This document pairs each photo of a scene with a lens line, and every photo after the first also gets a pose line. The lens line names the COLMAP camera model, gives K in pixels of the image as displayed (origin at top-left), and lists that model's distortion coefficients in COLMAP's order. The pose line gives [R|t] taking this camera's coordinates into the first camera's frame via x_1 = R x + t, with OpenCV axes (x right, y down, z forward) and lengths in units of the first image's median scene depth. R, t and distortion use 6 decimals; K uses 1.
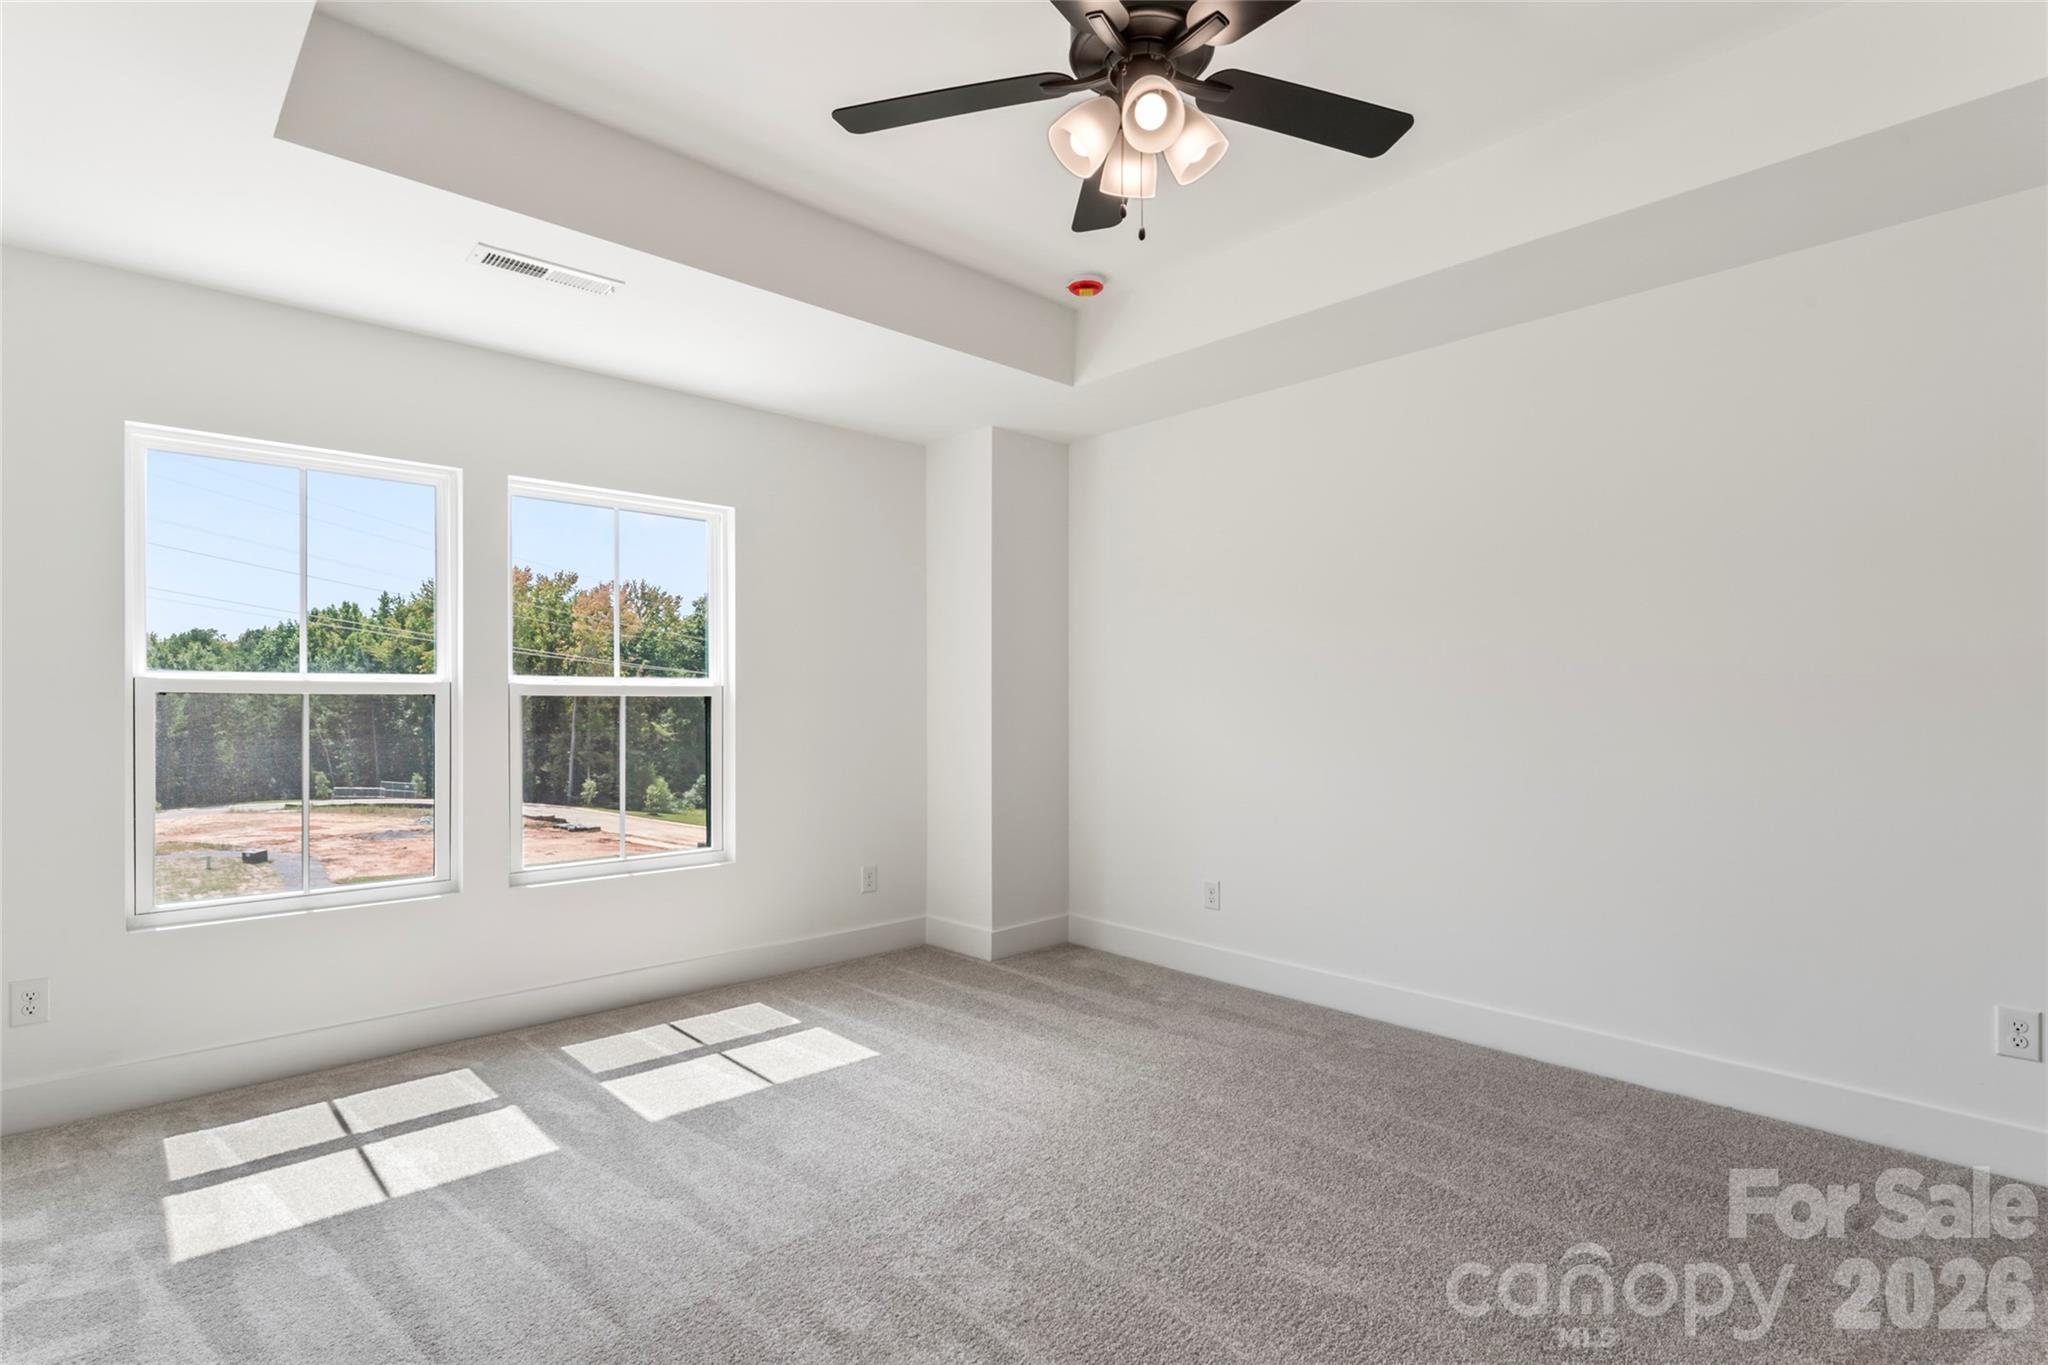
lens RADIAL K [[993.2, 0, 1030.0], [0, 993.2, 697.7], [0, 0, 1]] dist [-0.003135, 0.002130]
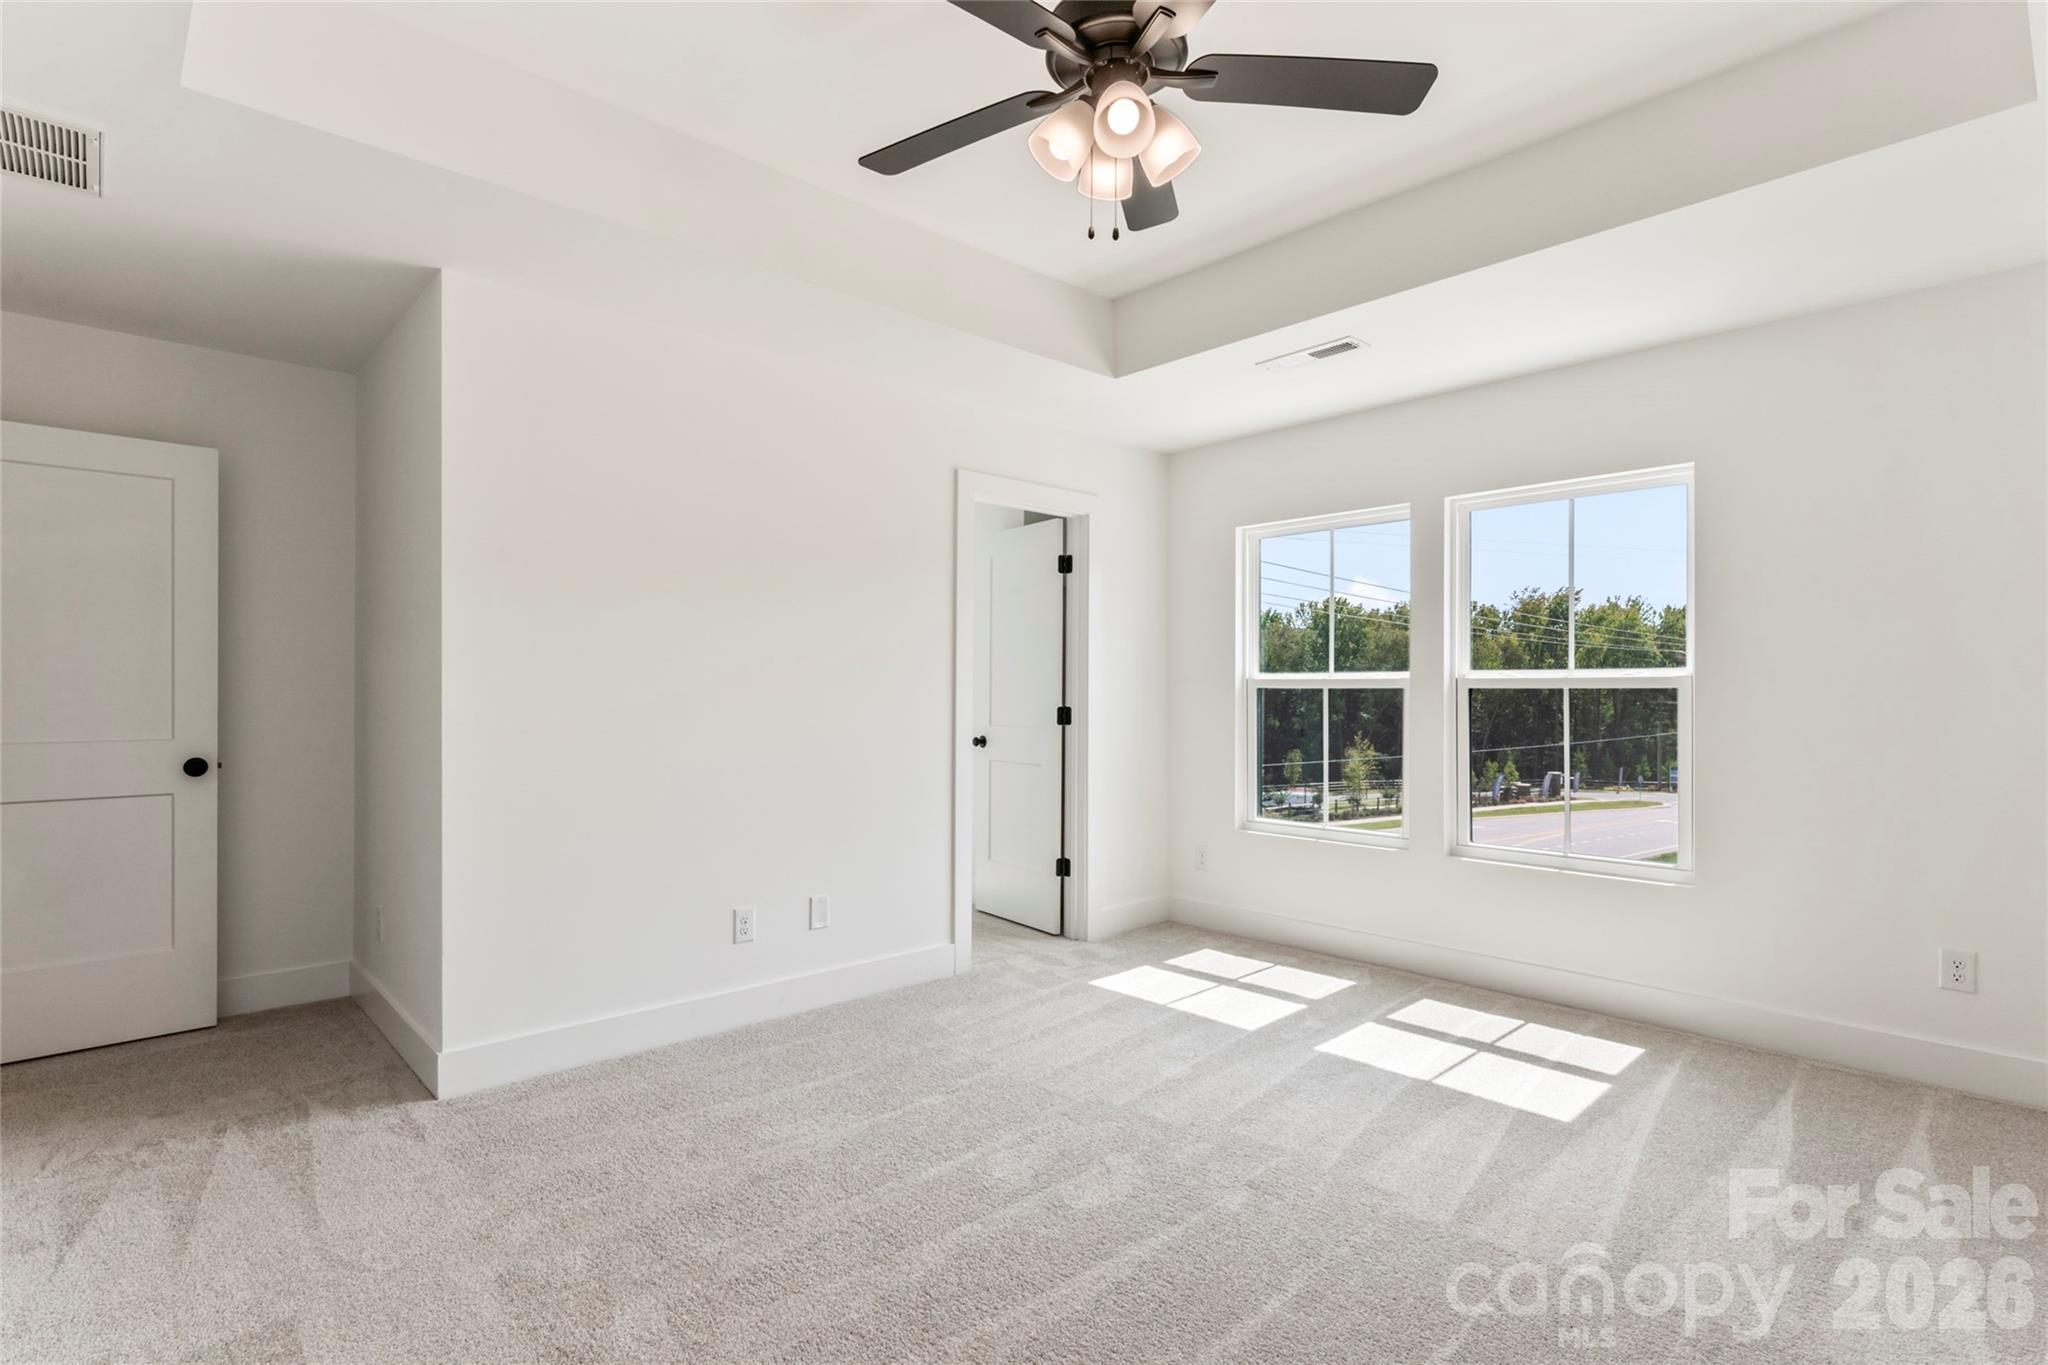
lens RADIAL K [[993.2, 0, 1018.8], [0, 993.2, 680.7], [0, 0, 1]] dist [-0.003135, 0.002130]
pose [[0.011692, -0.009845, -0.999883, 0.651645], [-0.002601, 0.999948, -0.009876, 0.001314], [0.999928, 0.002716, 0.011666, 0.514660]]
